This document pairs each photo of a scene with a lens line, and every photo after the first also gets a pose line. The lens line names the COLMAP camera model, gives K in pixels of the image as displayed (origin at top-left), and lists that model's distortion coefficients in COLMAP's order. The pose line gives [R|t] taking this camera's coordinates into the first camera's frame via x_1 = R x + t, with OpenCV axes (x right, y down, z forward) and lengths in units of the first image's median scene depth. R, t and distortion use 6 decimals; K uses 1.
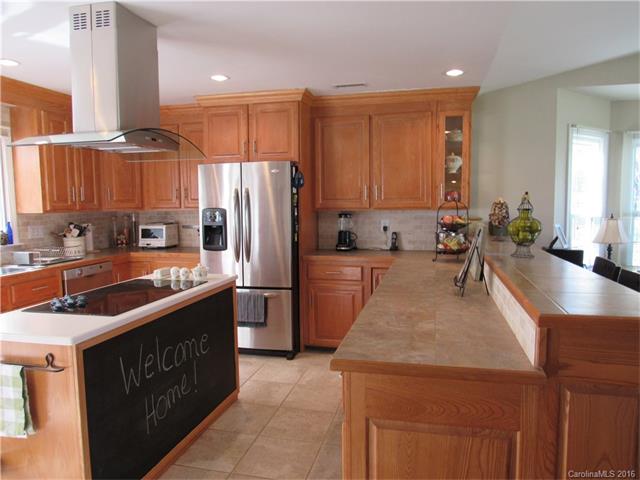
lens RADIAL K [[455.7, 0, 319.9], [0, 455.7, 239.5], [0, 0, 1]] dist [-0.022364, 0.006736]
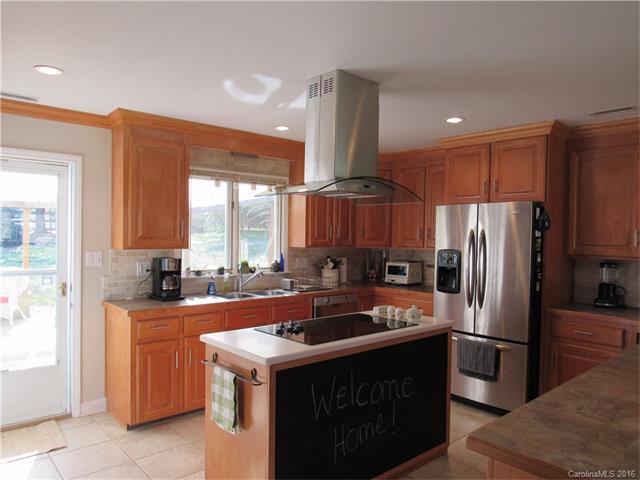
lens RADIAL K [[455.7, 0, 321.1], [0, 455.7, 241.2], [0, 0, 1]] dist [-0.022364, 0.006736]
pose [[0.827074, 0.032689, -0.561141, 0.132699], [-0.075102, 0.995783, -0.052685, -0.021054], [0.557053, 0.085717, 0.826042, 0.044694]]
